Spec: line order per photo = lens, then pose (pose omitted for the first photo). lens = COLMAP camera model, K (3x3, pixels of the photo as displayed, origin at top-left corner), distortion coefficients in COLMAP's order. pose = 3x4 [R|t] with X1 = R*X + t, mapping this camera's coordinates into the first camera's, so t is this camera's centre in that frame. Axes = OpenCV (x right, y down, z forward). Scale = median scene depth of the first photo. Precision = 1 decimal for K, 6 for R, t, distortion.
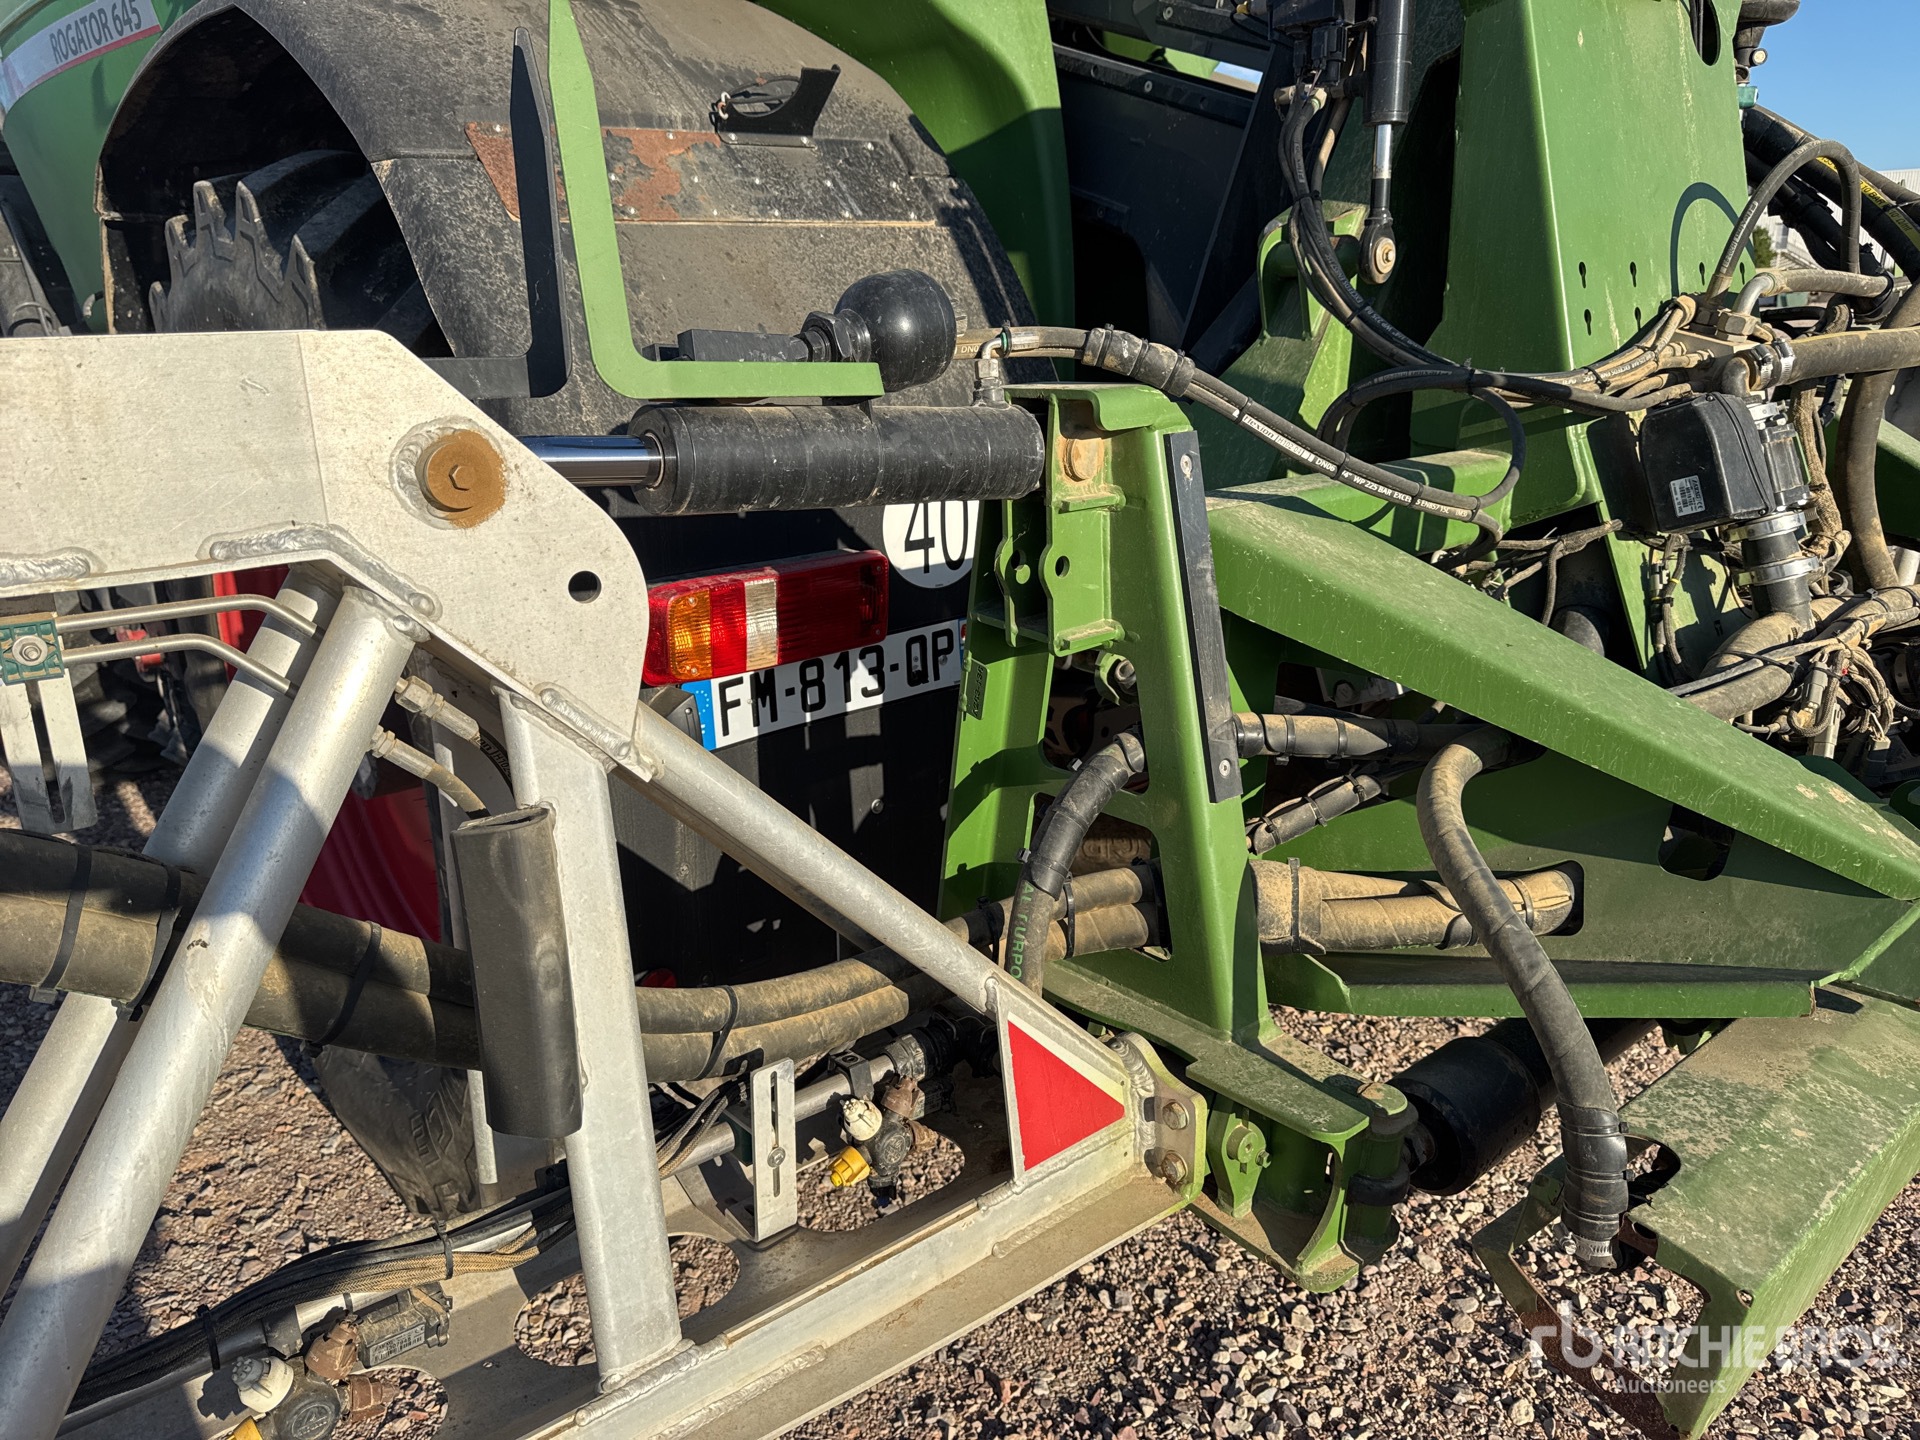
lens RADIAL K [[1360.0, 0, 974.1], [0, 1360.0, 706.9], [0, 0, 1]] dist [0.050537, -0.068910]
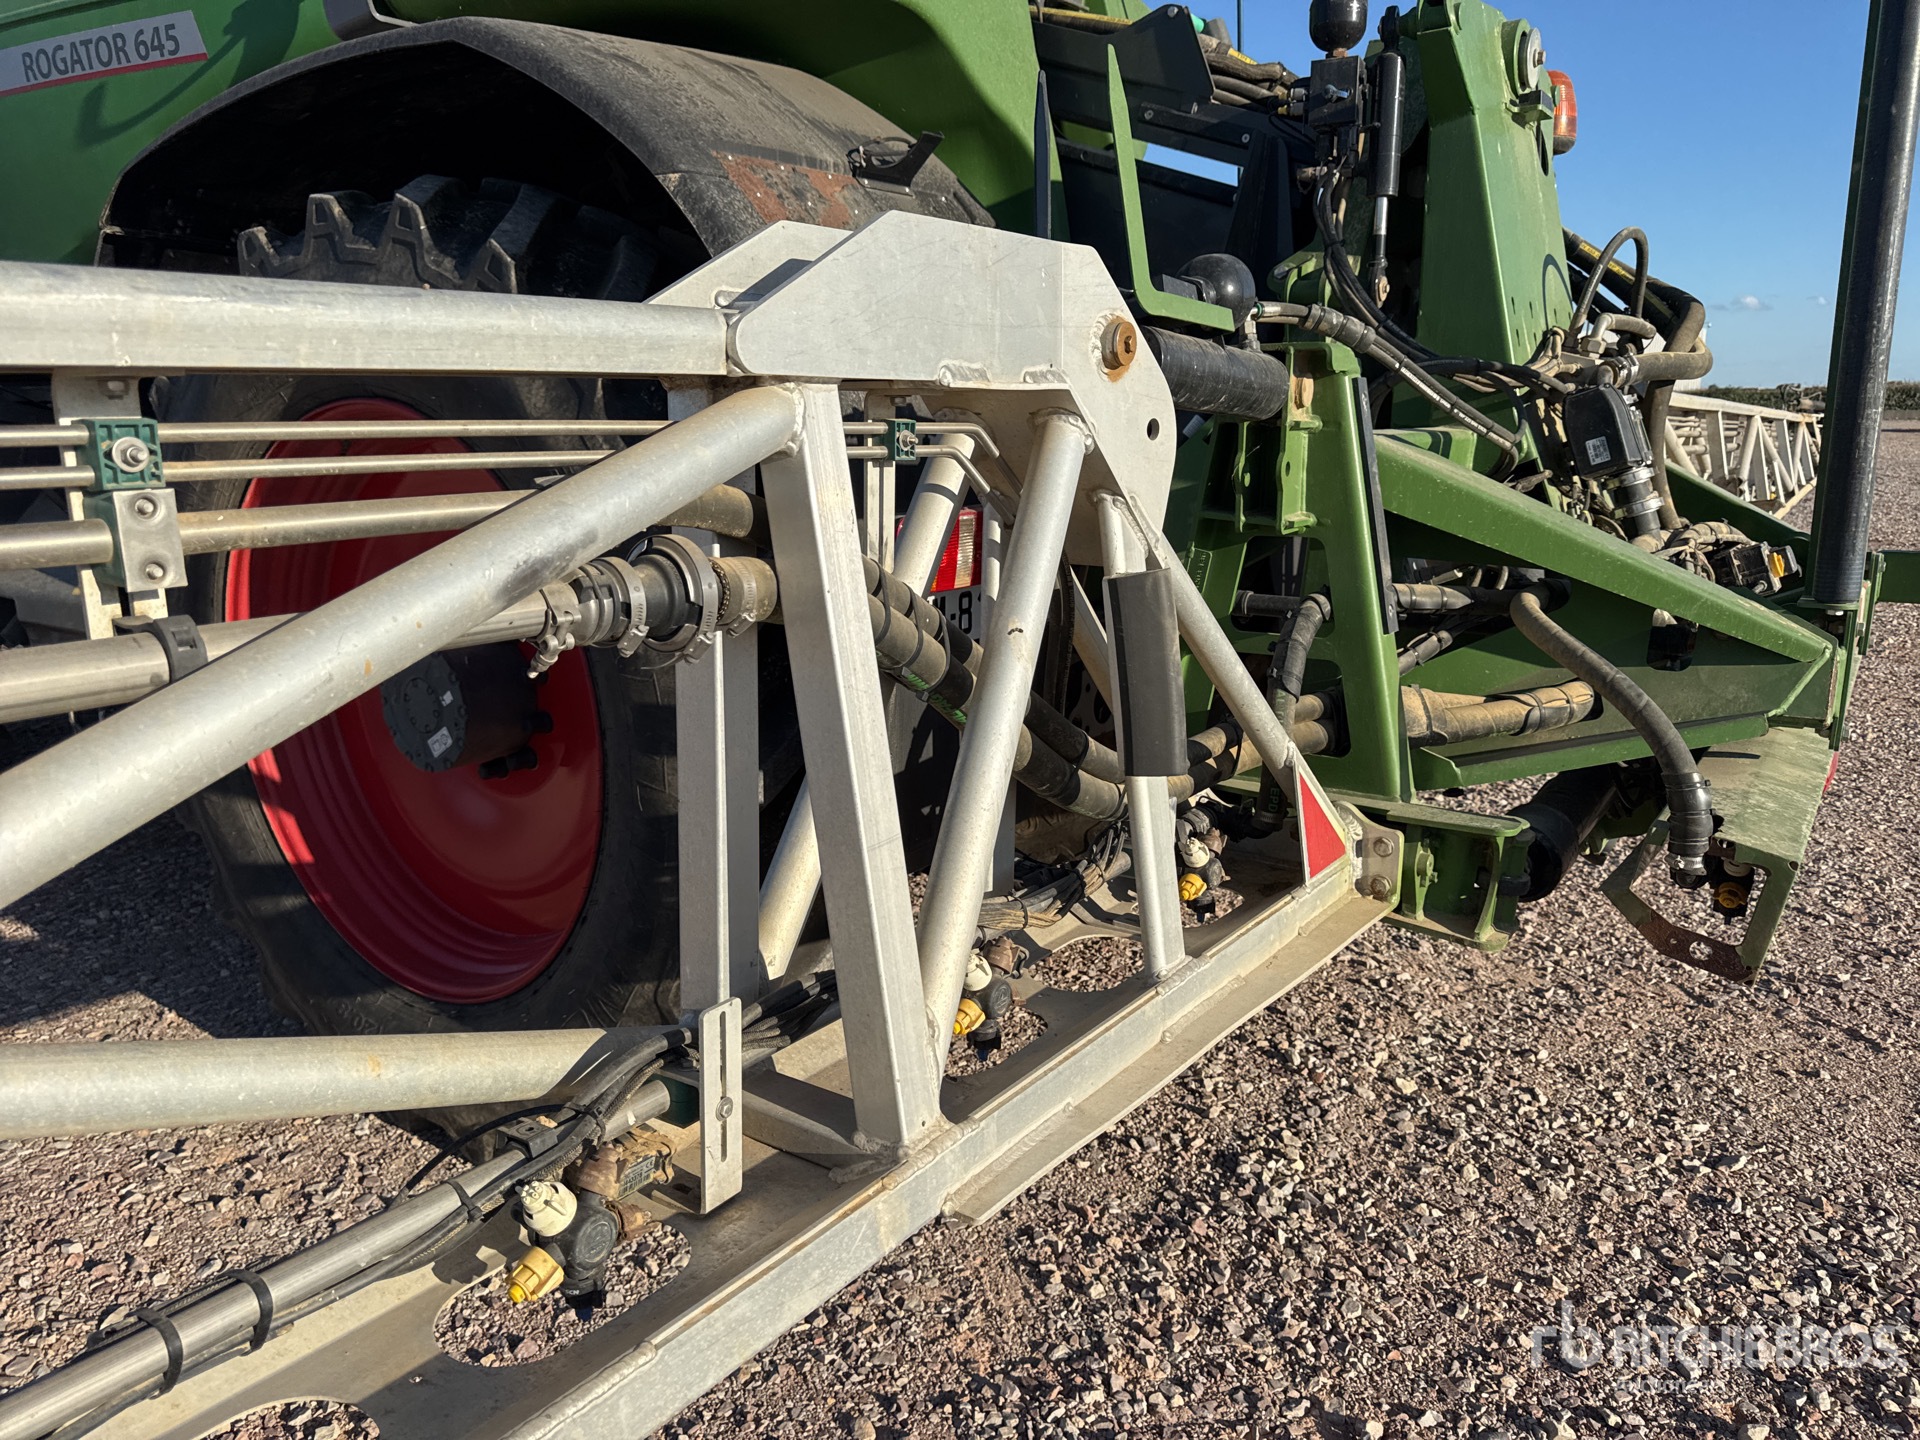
lens RADIAL K [[1376.7, 0, 960.0], [0, 1376.7, 720.0], [0, 0, 1]] dist [0.090183, -0.136317]
pose [[0.963541, -0.034472, 0.265332, -0.502076], [0.053686, 0.996407, -0.065502, 0.179135], [-0.262121, 0.077359, 0.961929, -0.226778]]
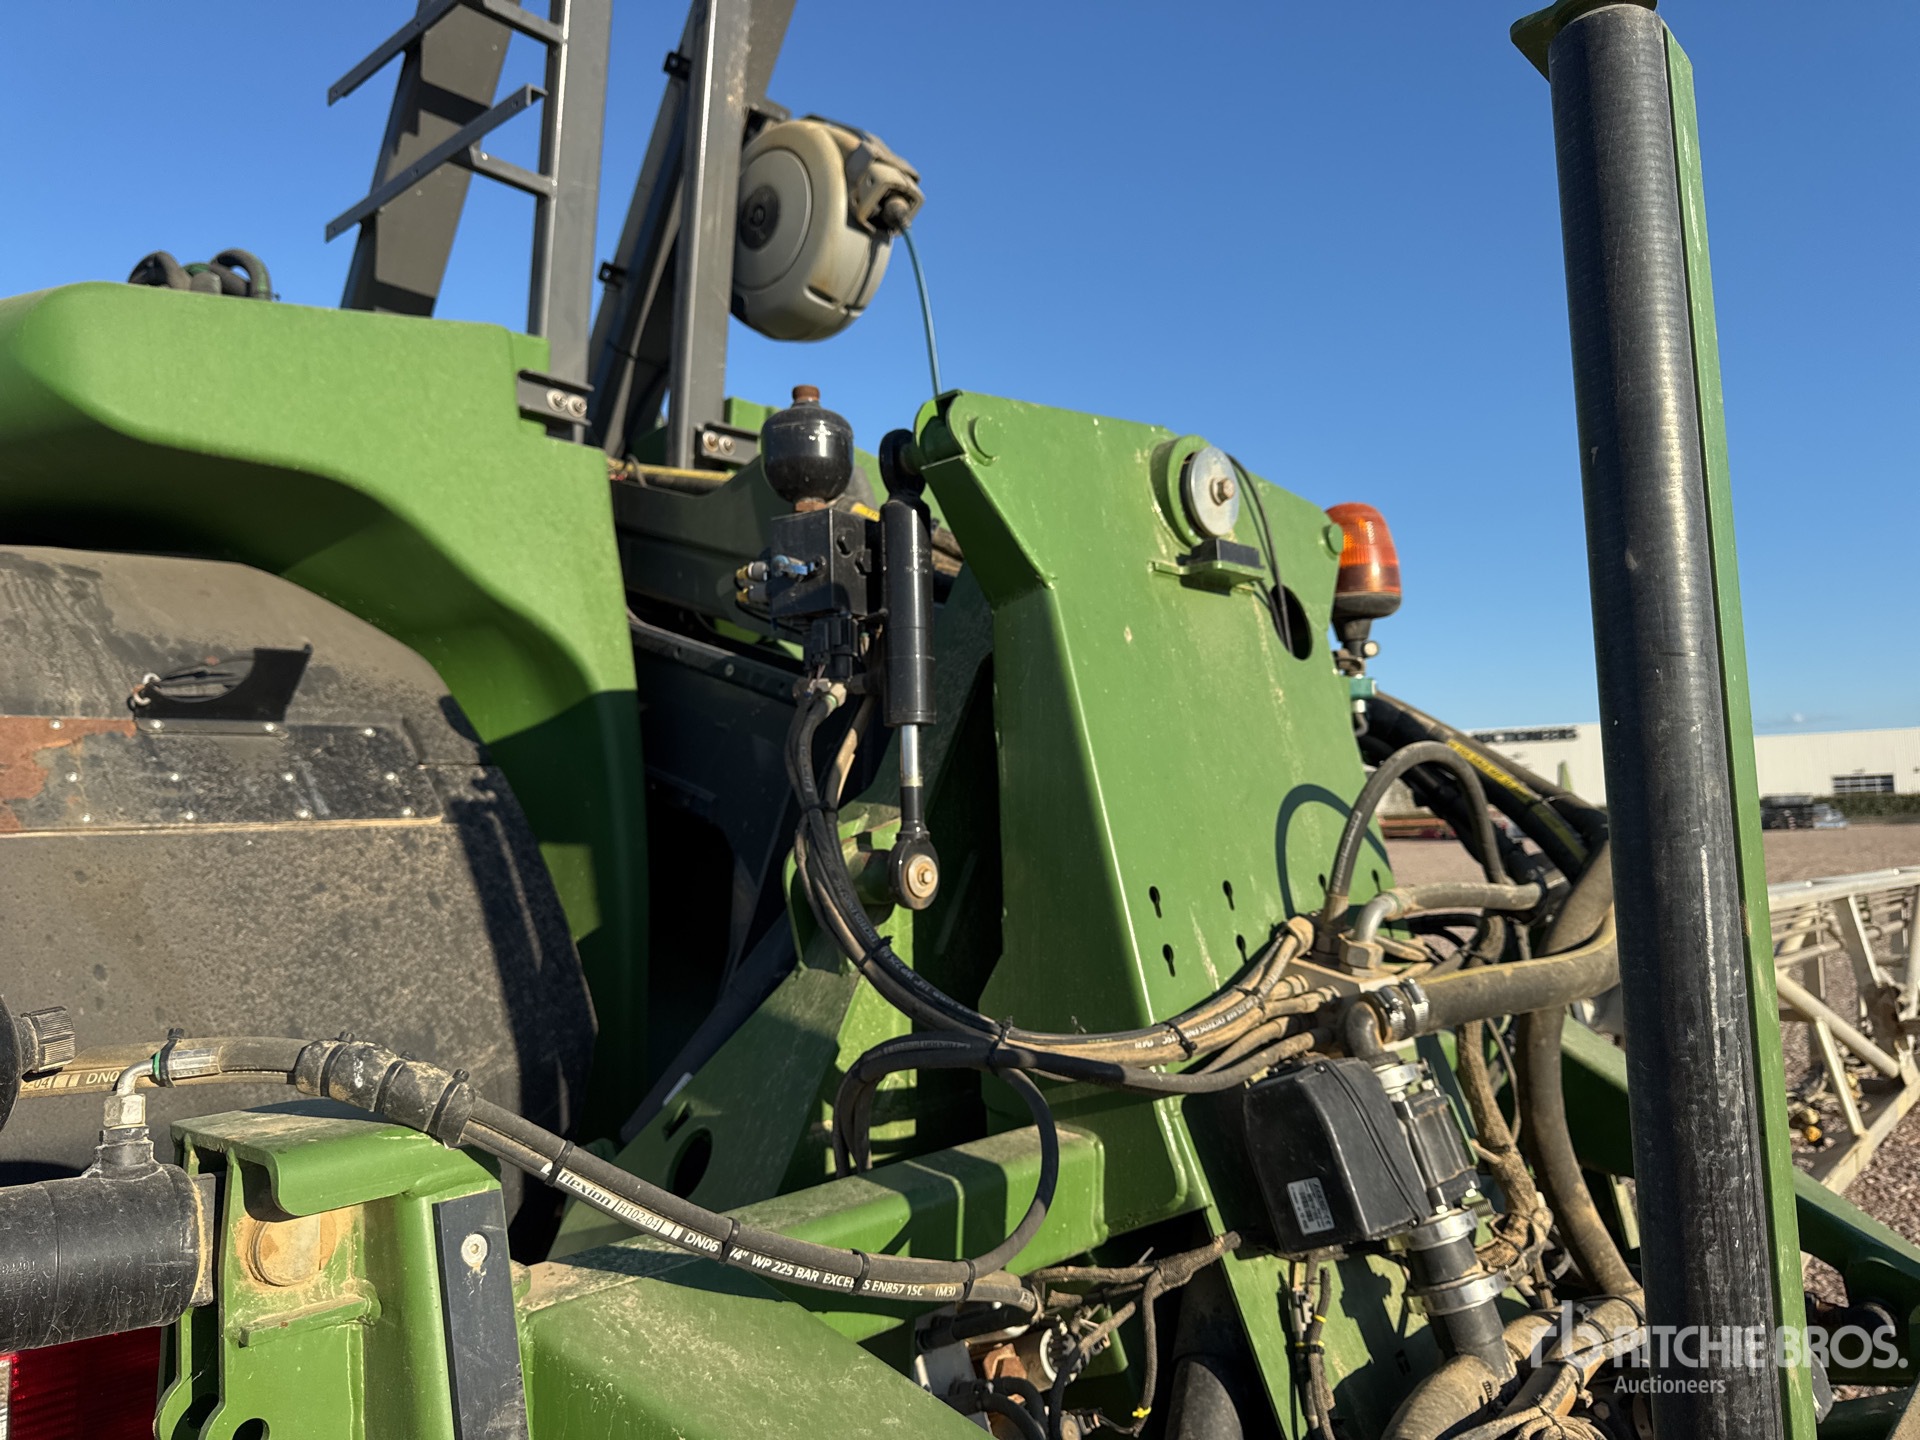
lens RADIAL K [[1340.0, 0, 982.9], [0, 1340.0, 714.5], [0, 0, 1]] dist [0.091422, -0.121456]
pose [[0.992021, 0.006819, 0.125889, 0.228032], [0.039784, 0.930584, -0.363909, -0.126766], [-0.119631, 0.366014, 0.922888, 0.231283]]
